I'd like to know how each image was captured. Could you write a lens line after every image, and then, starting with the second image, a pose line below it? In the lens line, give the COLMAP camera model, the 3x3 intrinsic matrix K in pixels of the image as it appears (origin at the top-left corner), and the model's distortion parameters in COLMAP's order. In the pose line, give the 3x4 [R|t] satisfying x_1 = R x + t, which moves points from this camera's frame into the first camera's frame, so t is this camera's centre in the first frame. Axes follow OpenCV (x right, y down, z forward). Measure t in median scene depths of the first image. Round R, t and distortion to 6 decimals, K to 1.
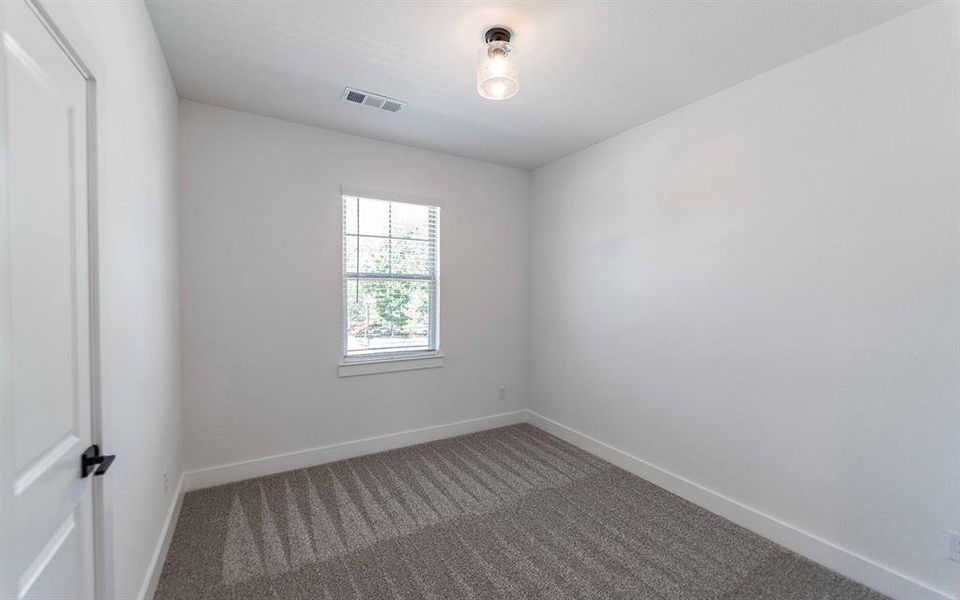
lens RADIAL K [[386.9, 0, 482.1], [0, 386.9, 301.9], [0, 0, 1]] dist [0.000400, 0.000077]
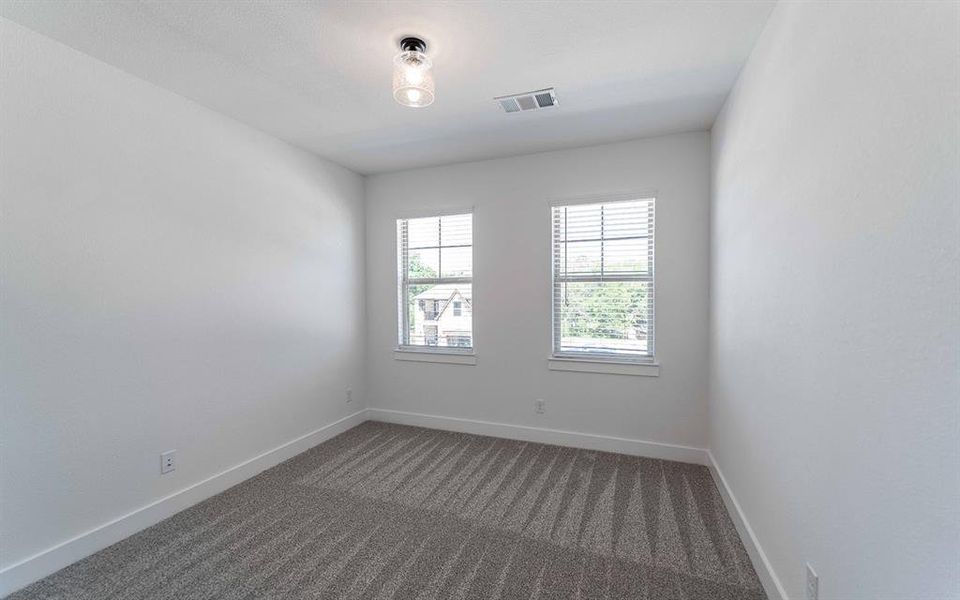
lens RADIAL K [[362.2, 0, 500.4], [0, 362.2, 298.2], [0, 0, 1]] dist [0.000030, -0.000003]
pose [[0.645051, -0.000218, -0.764140, 0.337055], [-0.008493, 0.999936, -0.007454, -0.003515], [0.764093, 0.011298, 0.645008, 0.208026]]
